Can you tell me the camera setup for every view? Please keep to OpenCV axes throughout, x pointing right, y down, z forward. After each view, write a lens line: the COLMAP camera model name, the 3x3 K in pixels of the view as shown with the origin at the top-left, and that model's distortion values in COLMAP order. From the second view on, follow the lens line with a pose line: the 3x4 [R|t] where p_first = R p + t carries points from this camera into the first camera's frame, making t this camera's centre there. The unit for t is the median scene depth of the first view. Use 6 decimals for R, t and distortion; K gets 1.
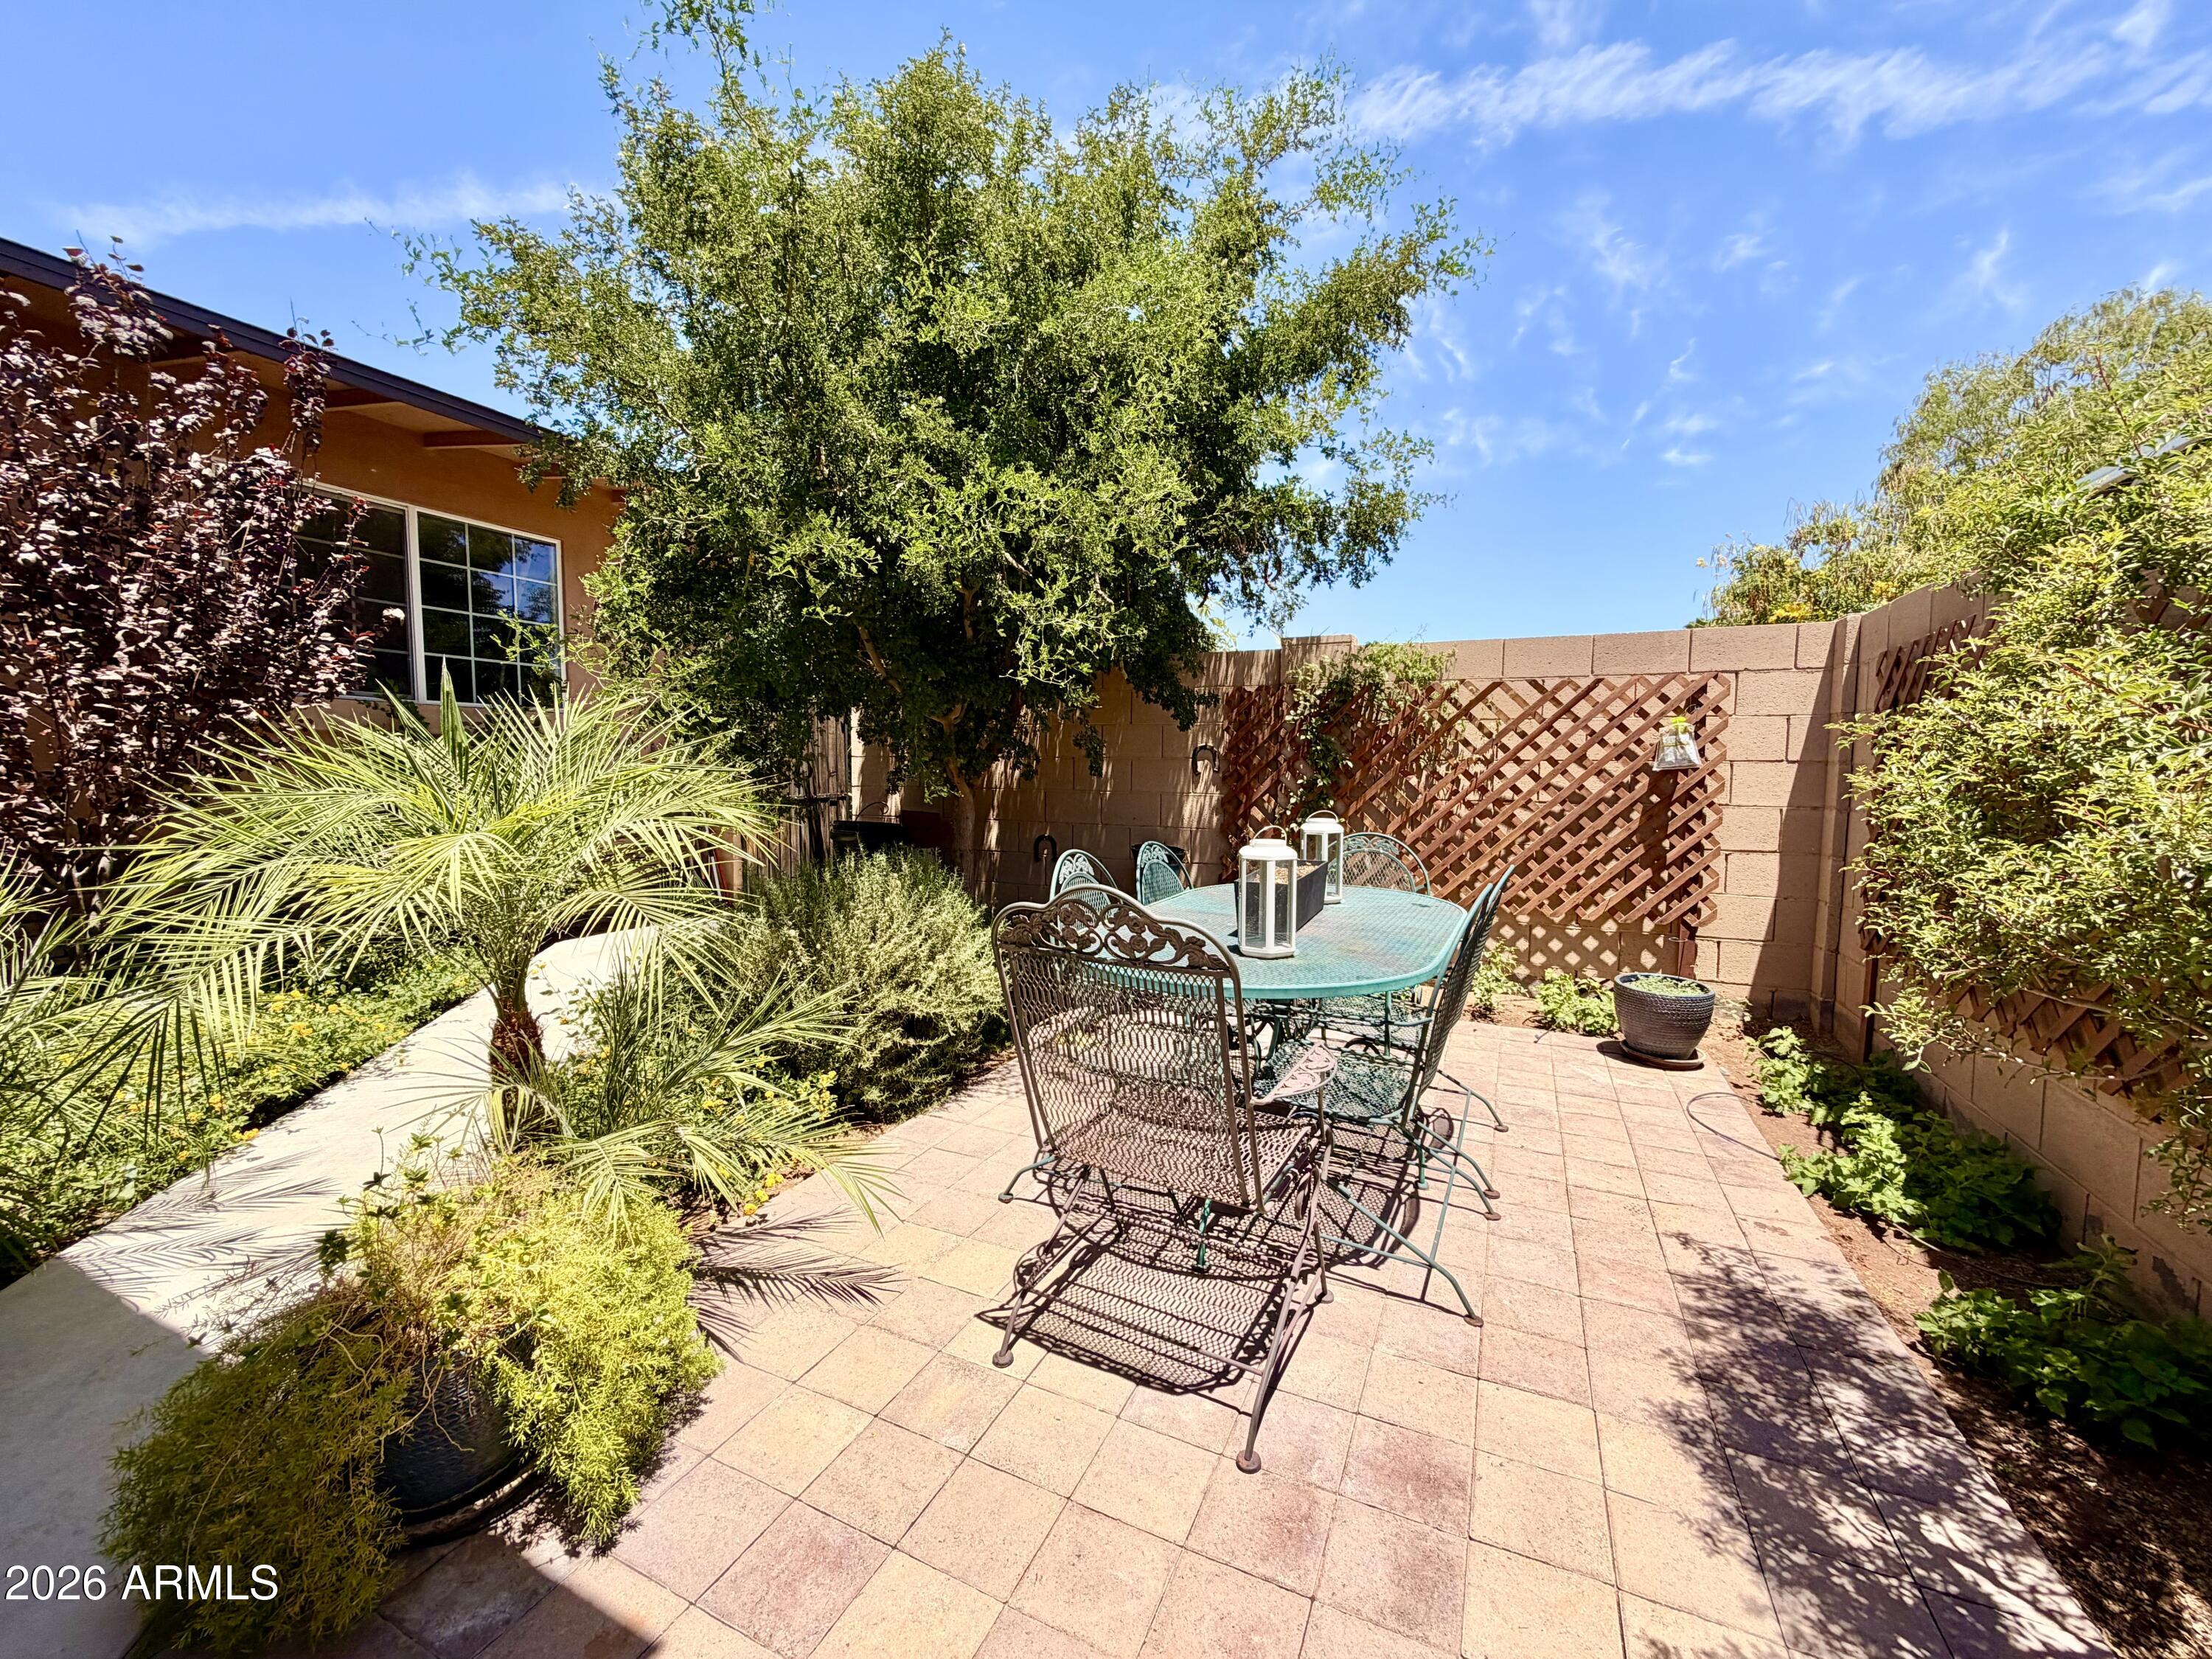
lens RADIAL K [[880.8, 0, 1112.2], [0, 880.8, 825.3], [0, 0, 1]] dist [0.003805, -0.000058]
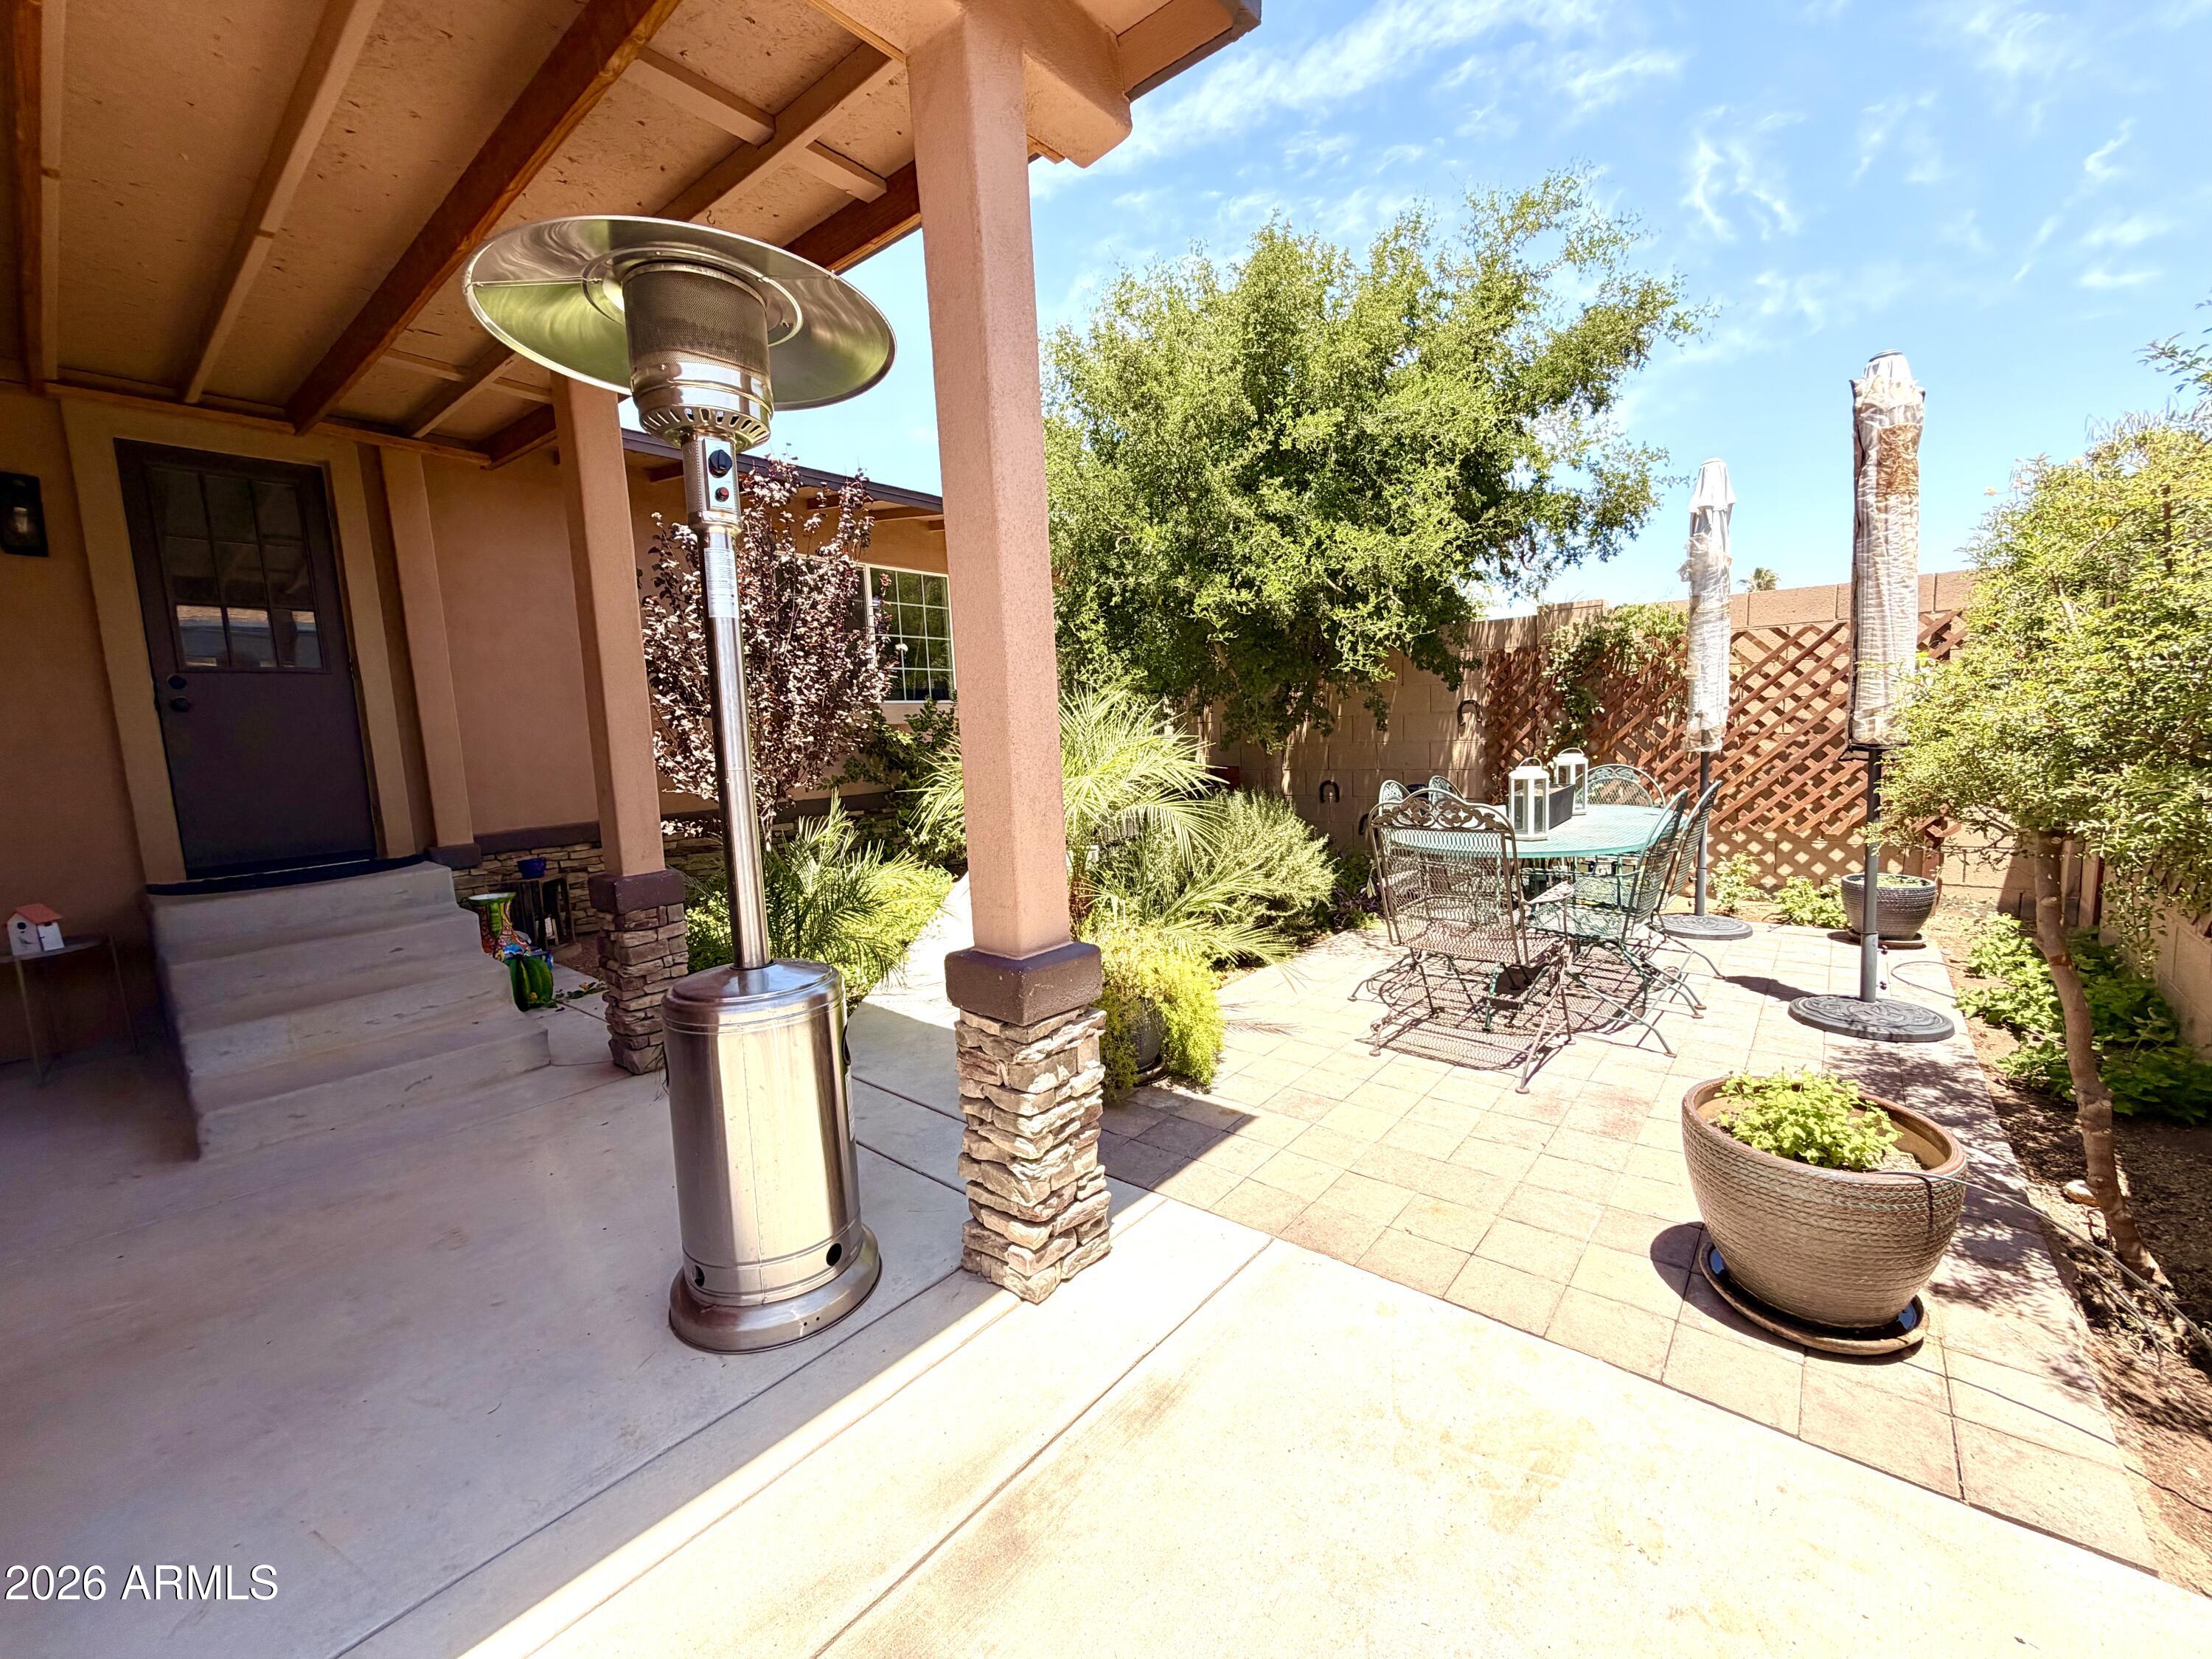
lens RADIAL K [[880.8, 0, 1105.2], [0, 880.8, 825.3], [0, 0, 1]] dist [0.003805, -0.000058]
pose [[0.963594, -0.021892, -0.266473, -0.077431], [0.034315, 0.998526, 0.042052, 0.016769], [0.265160, -0.049665, 0.962924, -0.413627]]
